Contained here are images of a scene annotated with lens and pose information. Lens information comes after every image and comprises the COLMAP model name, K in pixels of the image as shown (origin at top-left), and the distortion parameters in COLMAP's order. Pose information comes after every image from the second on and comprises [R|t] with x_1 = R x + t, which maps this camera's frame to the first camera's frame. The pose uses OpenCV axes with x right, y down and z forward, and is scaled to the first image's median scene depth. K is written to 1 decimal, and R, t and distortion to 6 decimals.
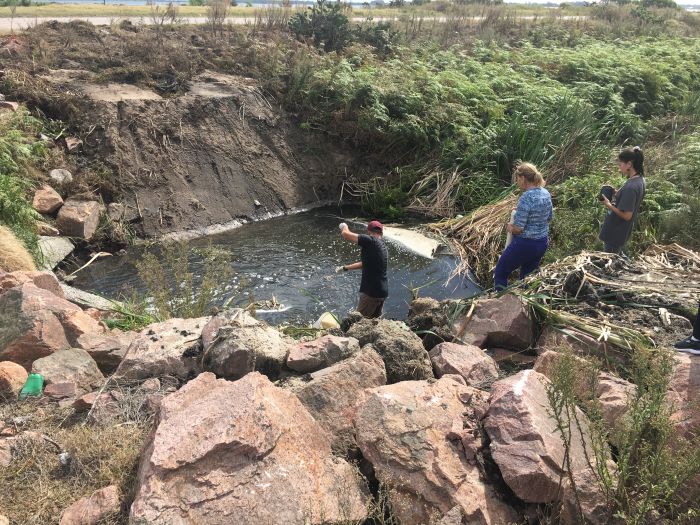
lens RADIAL K [[595.6, 0, 354.5], [0, 595.6, 263.0], [0, 0, 1]] dist [0.073100, -0.100971]
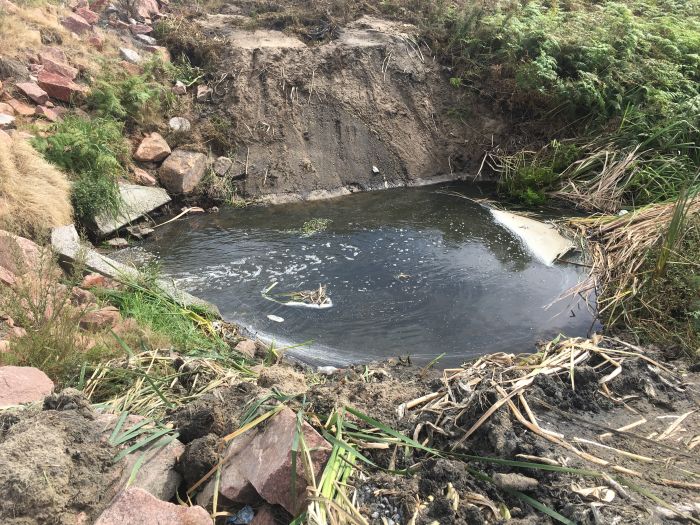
lens RADIAL K [[595.6, 0, 352.9], [0, 595.6, 262.5], [0, 0, 1]] dist [0.073100, -0.100971]
pose [[0.916224, 0.153331, -0.370167, 0.149343], [-0.126008, 0.987270, 0.097058, -0.045217], [0.380337, -0.042283, 0.923881, 0.163565]]
